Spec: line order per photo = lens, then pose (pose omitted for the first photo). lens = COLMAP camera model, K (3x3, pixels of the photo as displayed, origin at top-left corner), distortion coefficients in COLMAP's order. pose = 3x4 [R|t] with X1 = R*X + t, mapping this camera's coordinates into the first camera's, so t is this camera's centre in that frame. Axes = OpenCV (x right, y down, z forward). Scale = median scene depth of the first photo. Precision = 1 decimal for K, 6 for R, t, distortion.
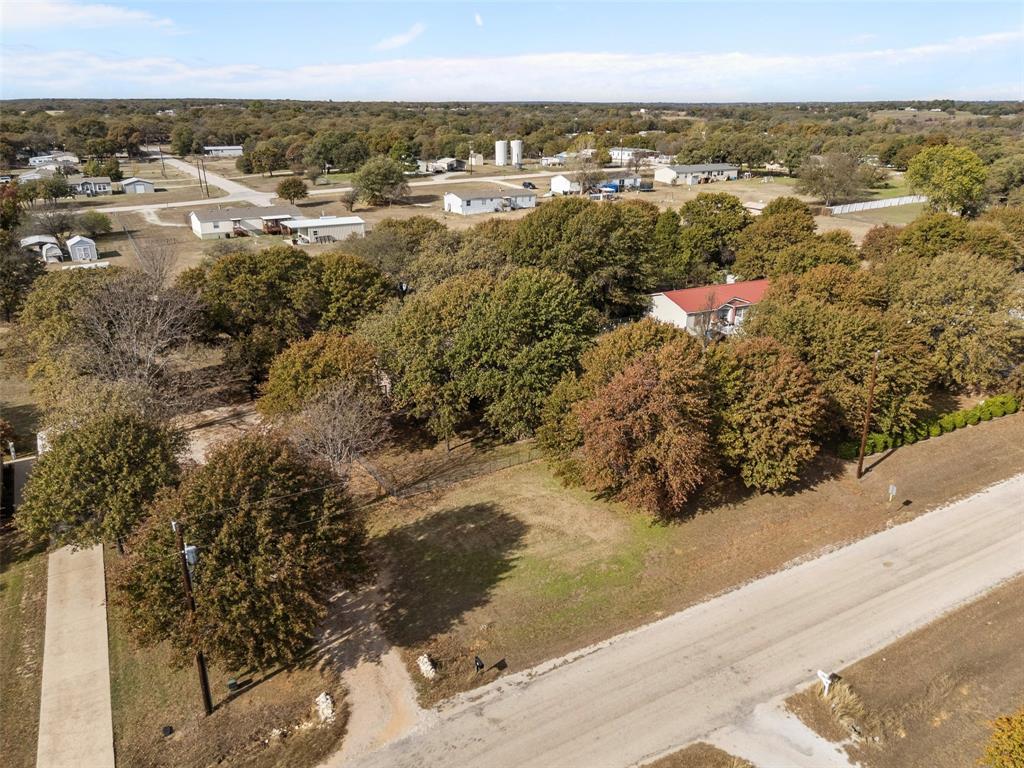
lens RADIAL K [[744.7, 0, 512.0], [0, 744.7, 384.0], [0, 0, 1]] dist [0.069633, -0.065298]
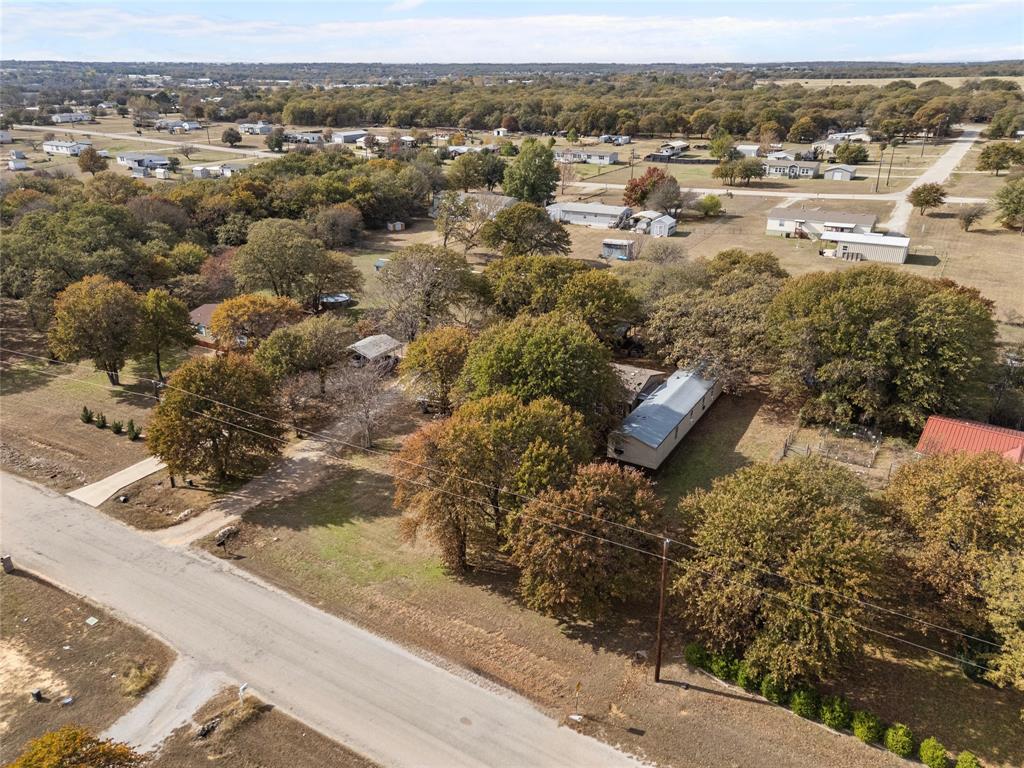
lens RADIAL K [[744.7, 0, 512.0], [0, 744.7, 384.0], [0, 0, 1]] dist [0.069633, -0.065298]
pose [[0.496628, 0.337955, -0.799467, 0.582568], [-0.306285, 0.930065, 0.202899, -0.178593], [0.812127, 0.144100, 0.565407, 0.246482]]
